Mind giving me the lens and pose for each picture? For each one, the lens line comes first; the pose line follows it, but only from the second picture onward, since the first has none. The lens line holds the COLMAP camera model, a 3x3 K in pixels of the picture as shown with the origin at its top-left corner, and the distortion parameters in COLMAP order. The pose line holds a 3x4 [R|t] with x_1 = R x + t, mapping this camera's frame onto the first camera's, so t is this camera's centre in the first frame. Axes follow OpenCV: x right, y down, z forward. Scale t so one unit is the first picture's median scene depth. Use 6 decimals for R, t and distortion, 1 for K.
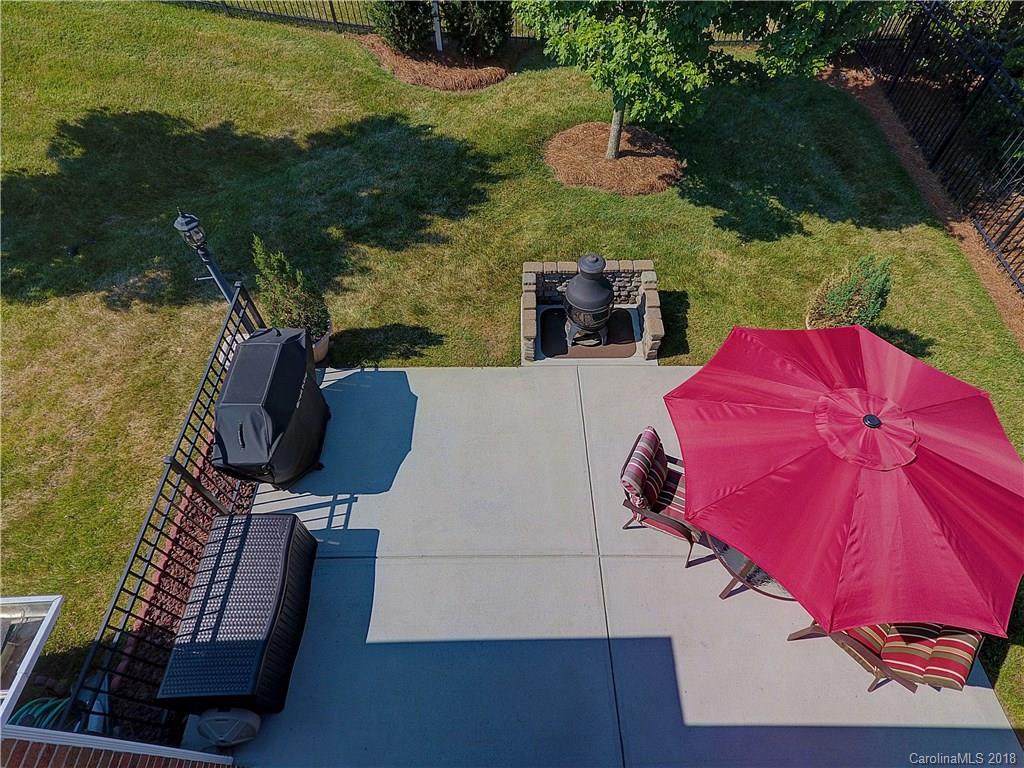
lens RADIAL K [[599.8, 0, 508.3], [0, 599.8, 387.6], [0, 0, 1]] dist [0.058281, 0.000030]
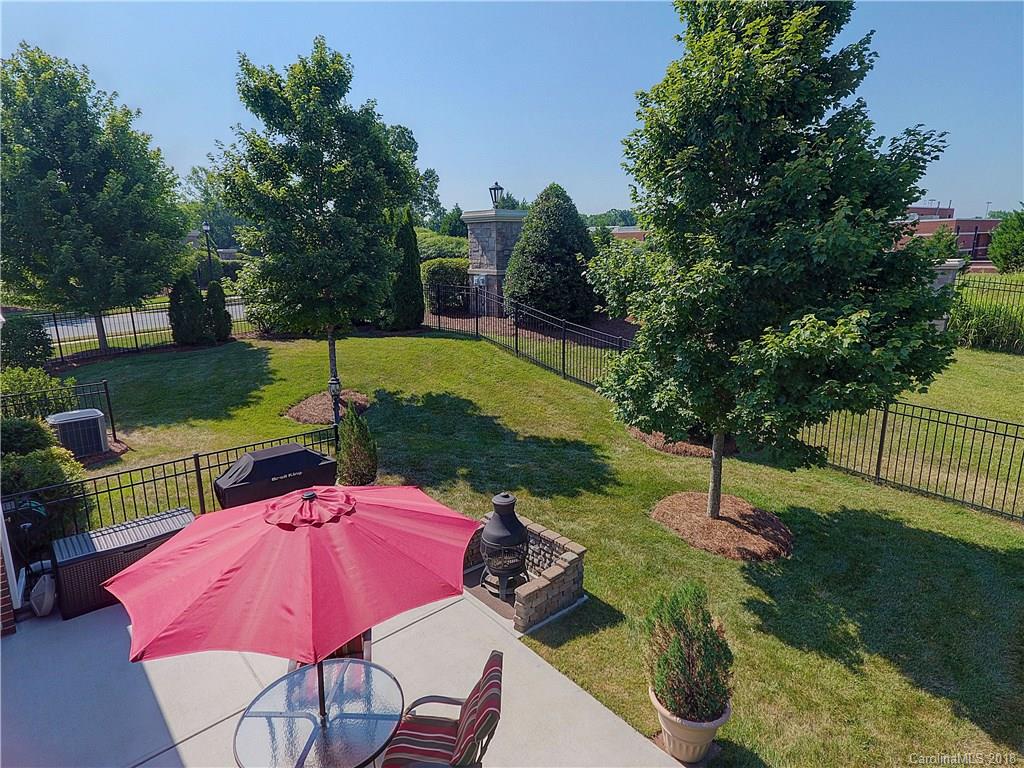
lens RADIAL K [[599.8, 0, 512.5], [0, 599.8, 384.3], [0, 0, 1]] dist [0.058281, 0.000030]
pose [[0.651587, 0.177493, -0.737516, 0.701174], [-0.597064, 0.719717, -0.354290, 0.018057], [0.467919, 0.671195, 0.574934, 0.116889]]
